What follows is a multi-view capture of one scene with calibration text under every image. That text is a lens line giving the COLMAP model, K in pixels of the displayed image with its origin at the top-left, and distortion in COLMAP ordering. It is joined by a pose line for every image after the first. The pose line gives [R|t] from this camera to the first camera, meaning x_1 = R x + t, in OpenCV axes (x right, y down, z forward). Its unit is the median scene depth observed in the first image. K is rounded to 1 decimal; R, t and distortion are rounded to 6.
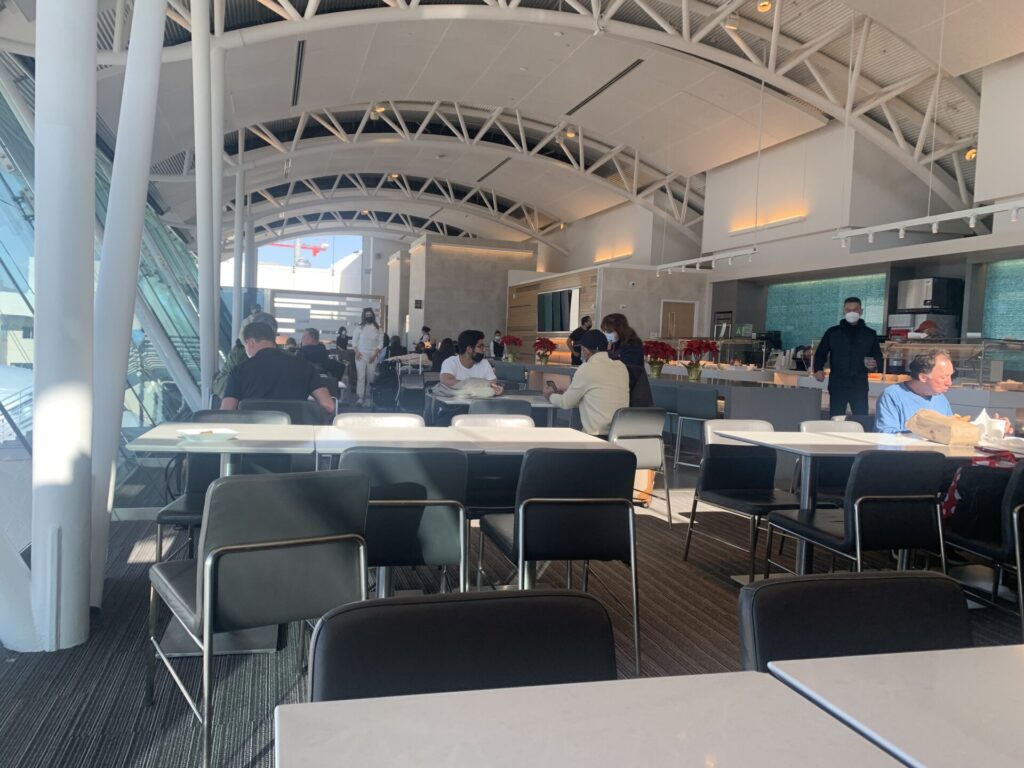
lens RADIAL K [[784.4, 0, 512.3], [0, 784.4, 382.8], [0, 0, 1]] dist [0.014058, 0.000817]
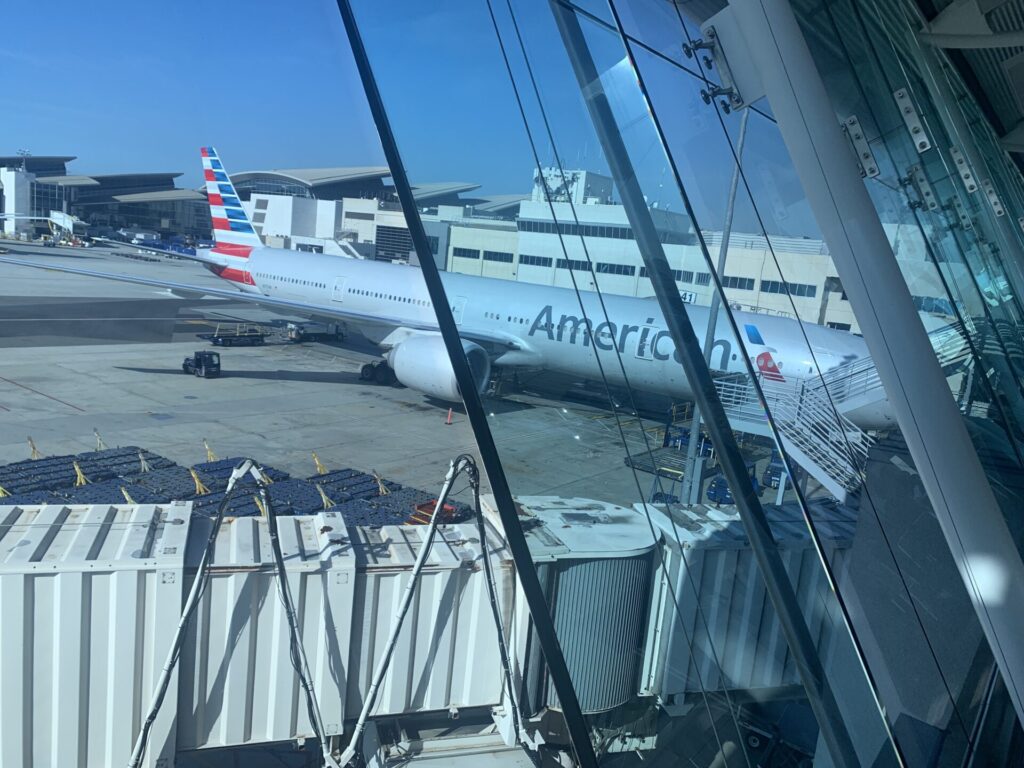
lens RADIAL K [[784.4, 0, 512.4], [0, 784.4, 381.7], [0, 0, 1]] dist [0.014058, 0.000817]
pose [[0.574259, 0.159727, -0.802941, -0.127885], [-0.127031, 0.986288, 0.105347, -0.033220], [0.808758, 0.041502, 0.586676, 0.314243]]
